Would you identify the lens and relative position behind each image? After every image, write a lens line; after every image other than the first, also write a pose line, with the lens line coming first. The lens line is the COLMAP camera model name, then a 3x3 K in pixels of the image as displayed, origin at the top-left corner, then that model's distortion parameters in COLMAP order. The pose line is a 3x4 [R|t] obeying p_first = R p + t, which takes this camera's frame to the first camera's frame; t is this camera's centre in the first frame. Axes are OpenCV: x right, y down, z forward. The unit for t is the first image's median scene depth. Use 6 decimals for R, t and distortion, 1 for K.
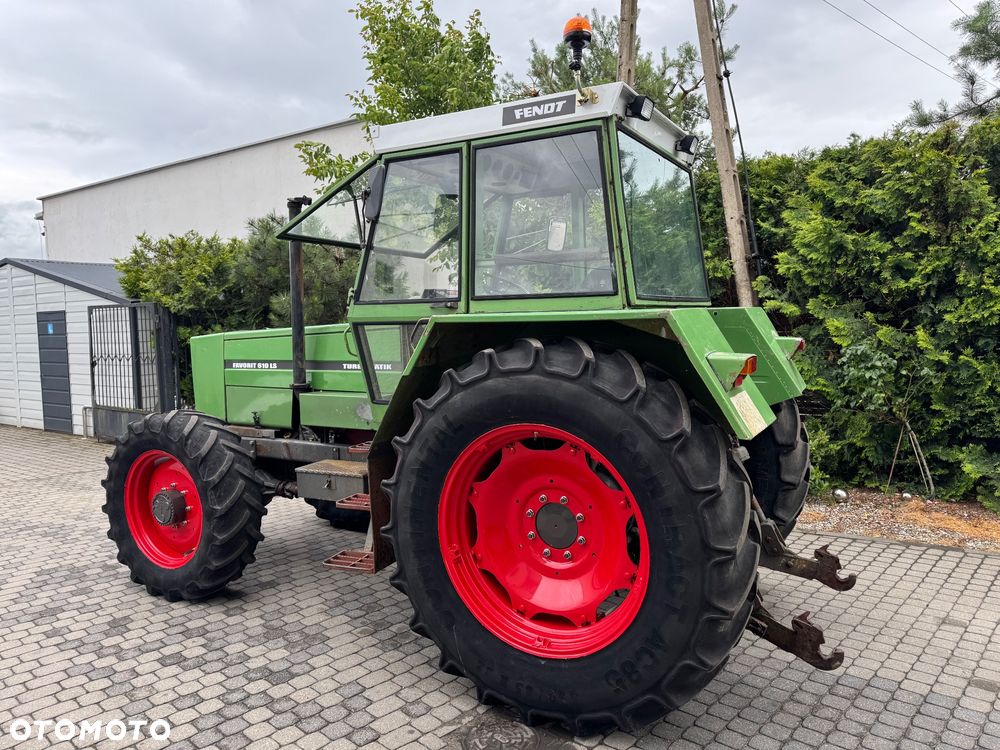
lens RADIAL K [[706.0, 0, 495.0], [0, 706.0, 369.3], [0, 0, 1]] dist [0.063619, -0.079947]
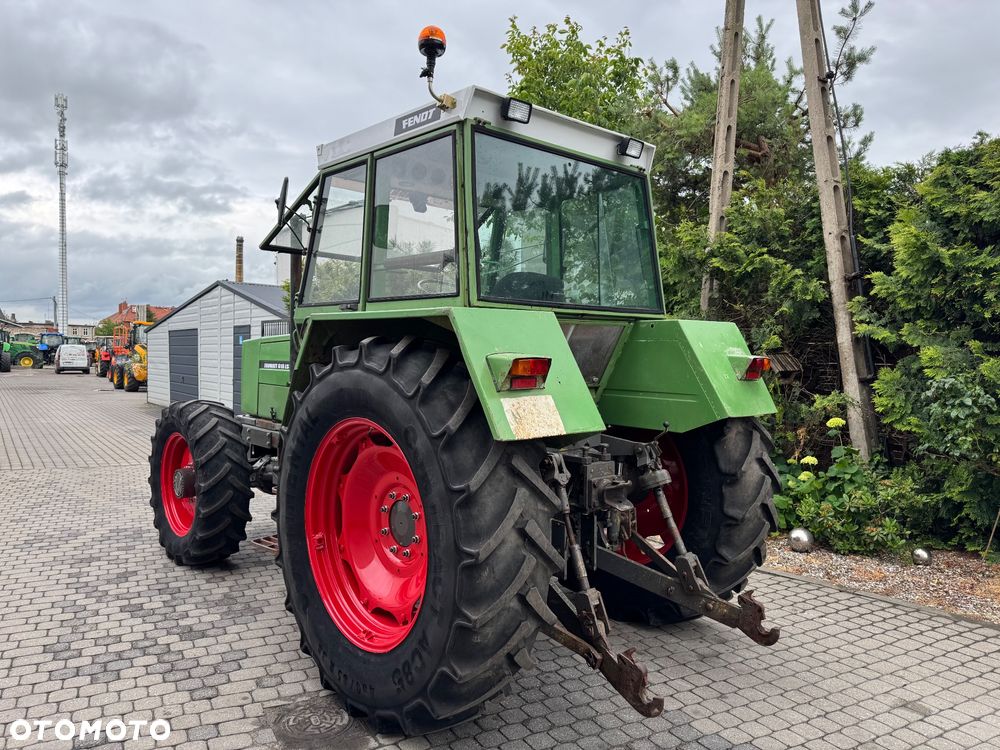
lens RADIAL K [[706.0, 0, 496.2], [0, 706.0, 370.9], [0, 0, 1]] dist [0.063619, -0.079947]
pose [[0.949113, 0.044324, -0.311800, 0.445110], [-0.057226, 0.997837, -0.032347, 0.024846], [0.309692, 0.048544, 0.949597, 0.060803]]
